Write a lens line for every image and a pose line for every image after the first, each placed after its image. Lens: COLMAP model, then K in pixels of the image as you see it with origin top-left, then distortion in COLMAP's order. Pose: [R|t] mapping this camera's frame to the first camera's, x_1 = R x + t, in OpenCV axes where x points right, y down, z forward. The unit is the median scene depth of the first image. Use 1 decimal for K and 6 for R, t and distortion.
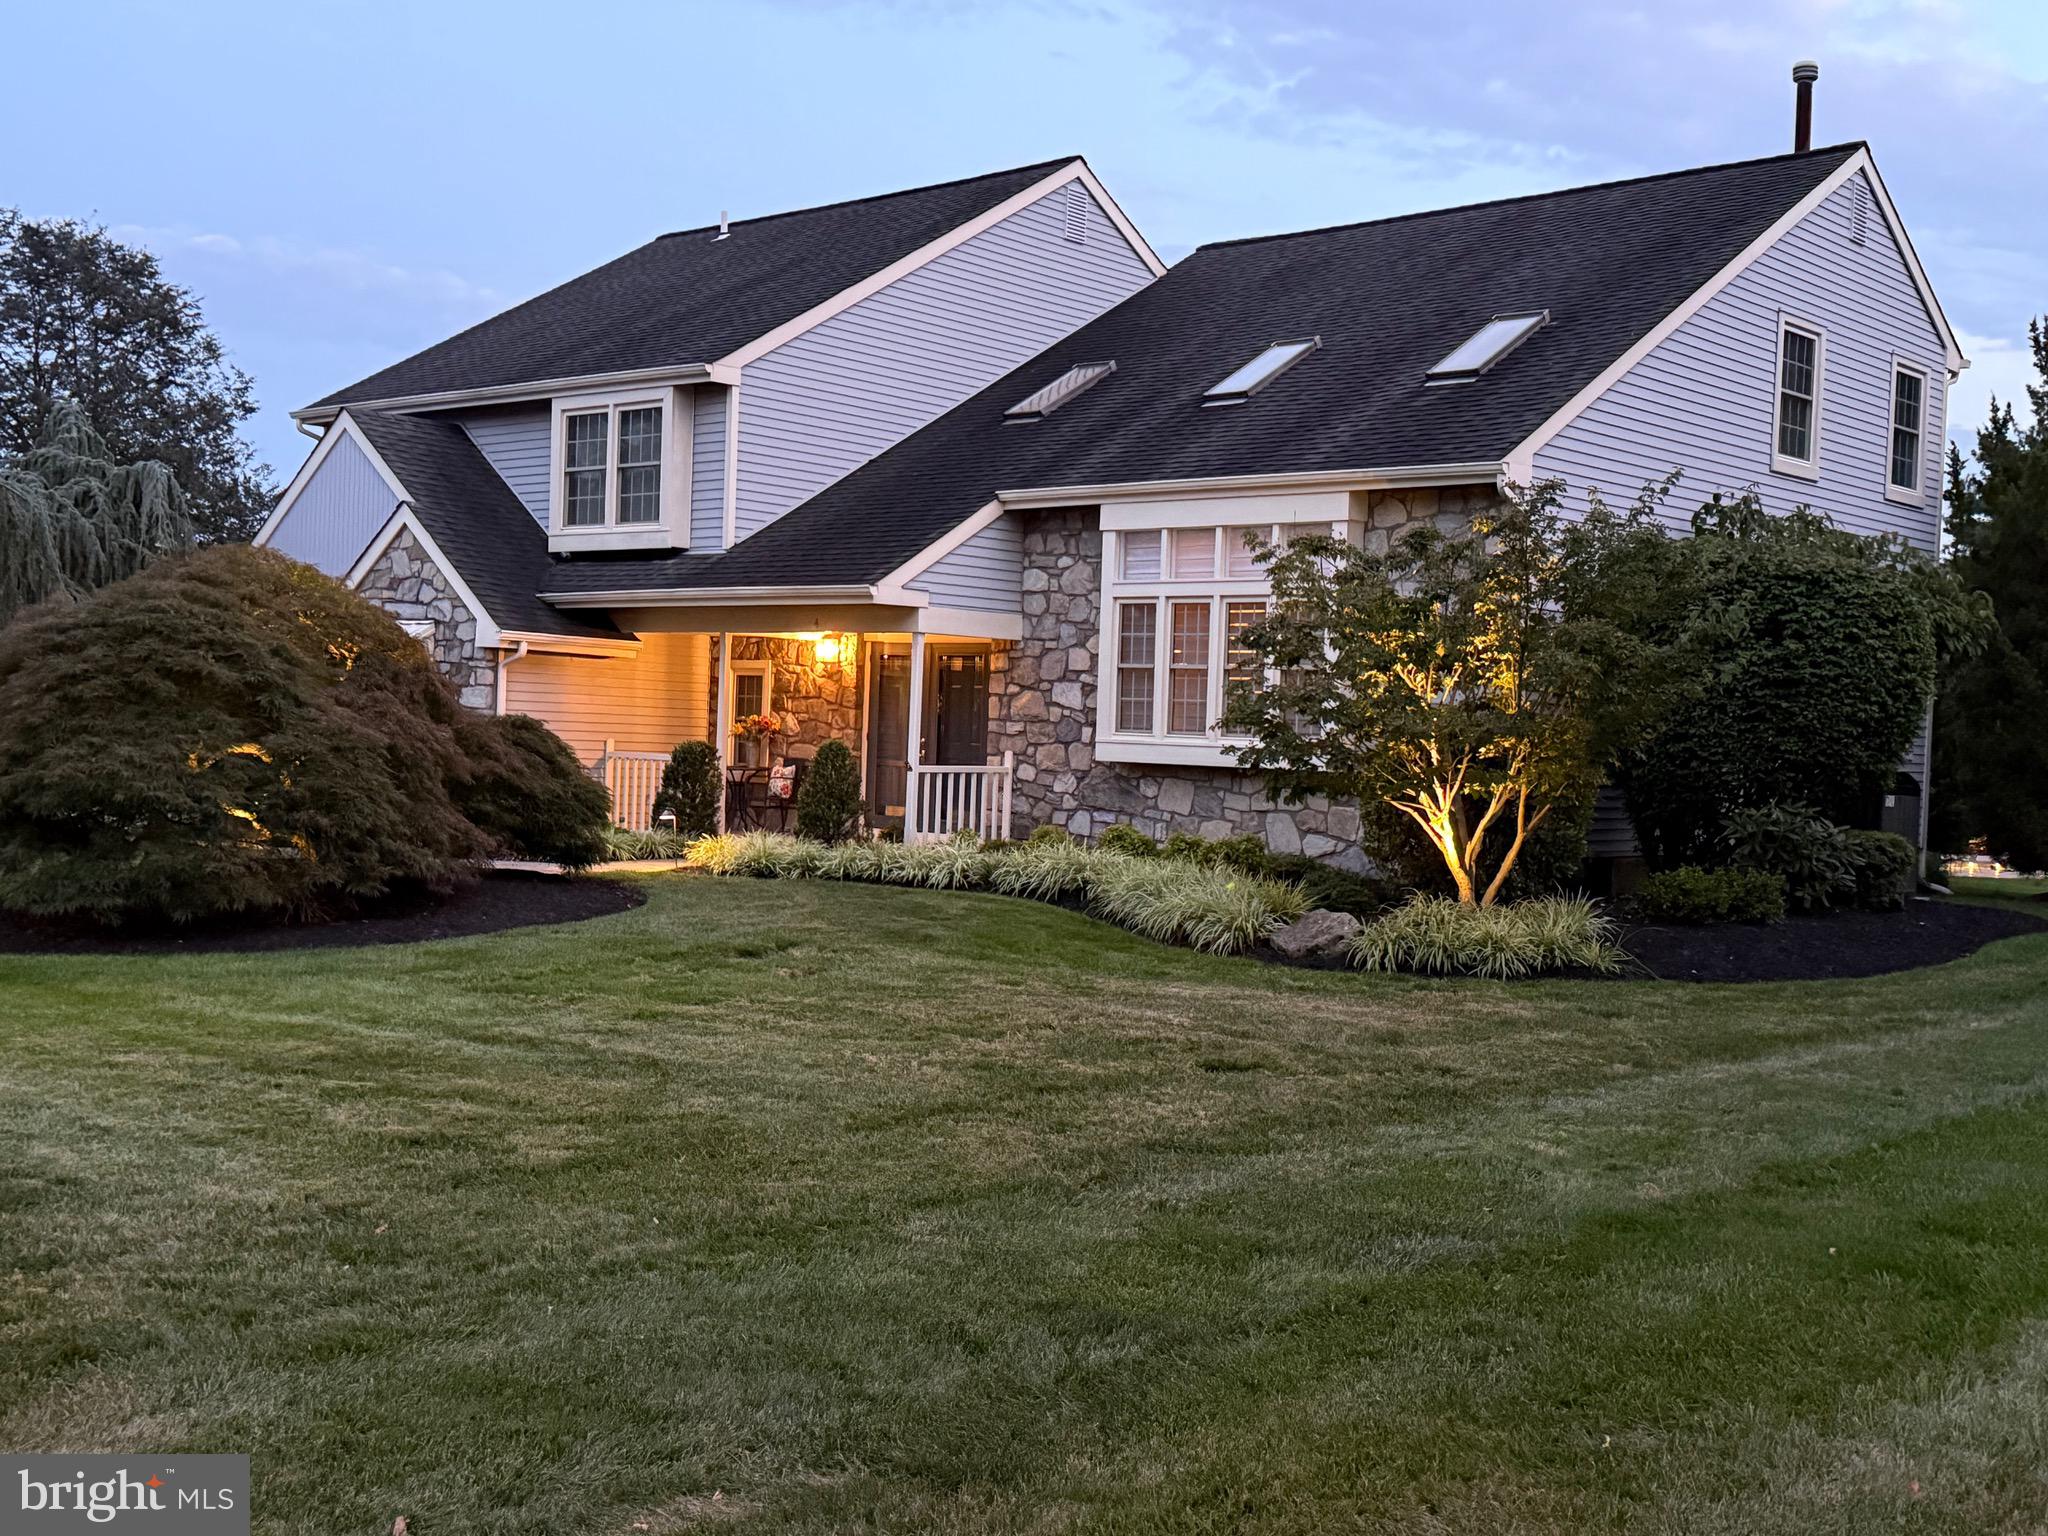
lens RADIAL K [[2264.7, 0, 1022.1], [0, 2264.7, 773.4], [0, 0, 1]] dist [0.093369, 0.000000]
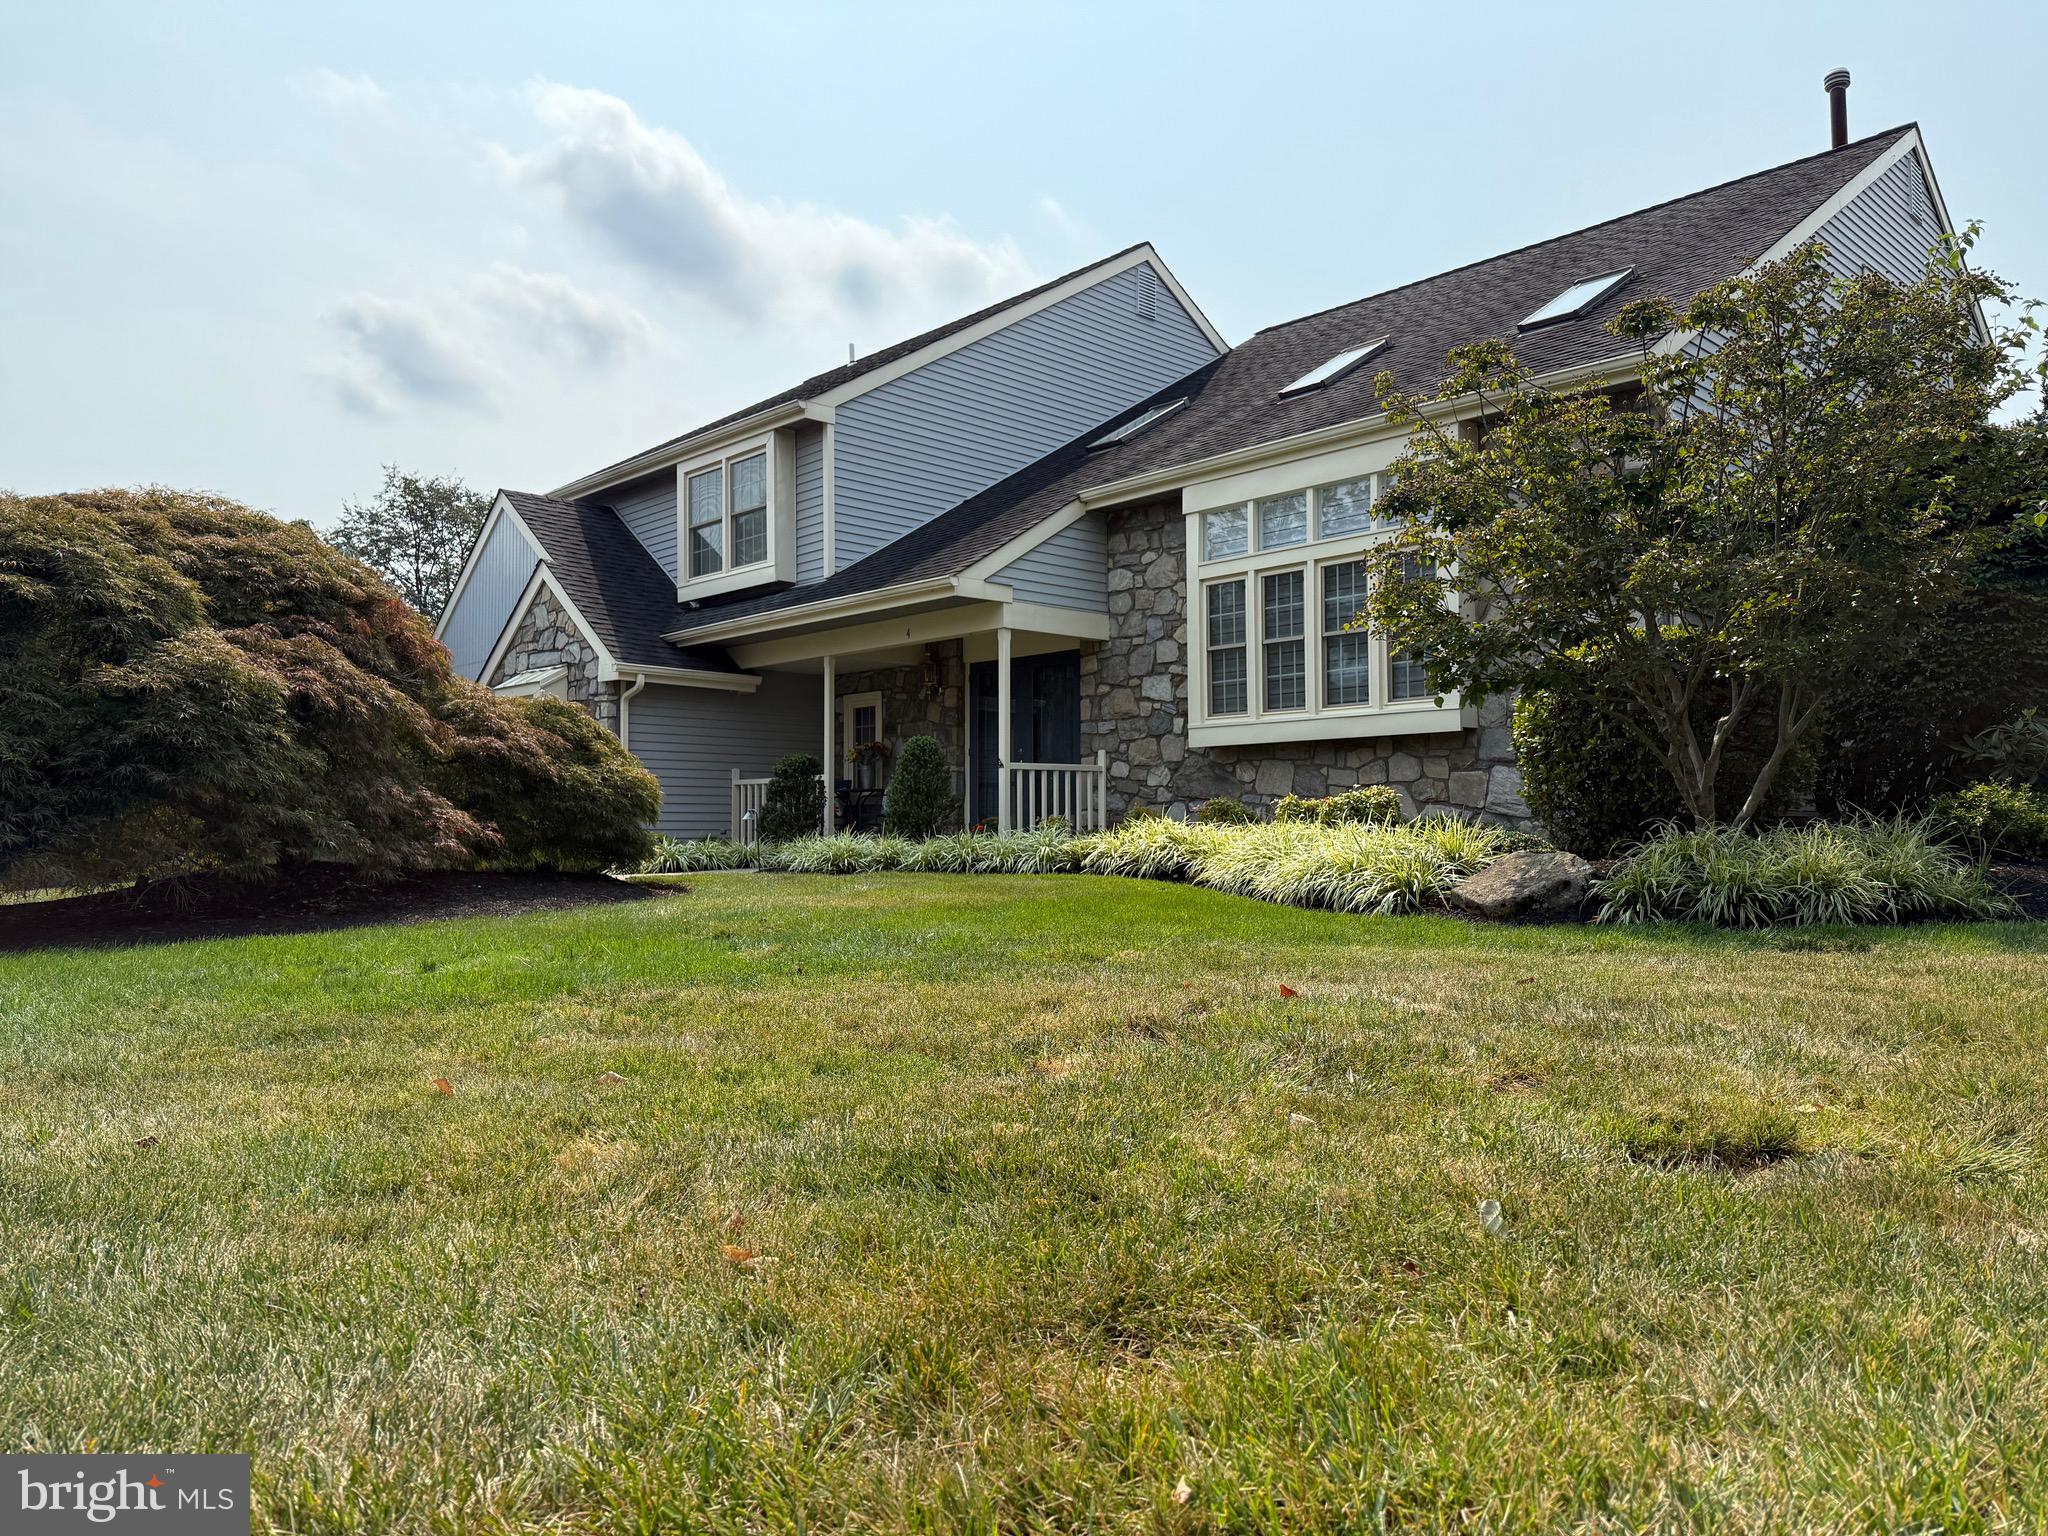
lens RADIAL K [[1455.3, 0, 1038.0], [0, 1455.3, 781.0], [0, 0, 1]] dist [0.052137, -0.019039]
pose [[0.996999, -0.046007, -0.062265, 0.005656], [0.042697, 0.997655, -0.053485, 0.038035], [0.064580, 0.050666, 0.996626, 0.356591]]
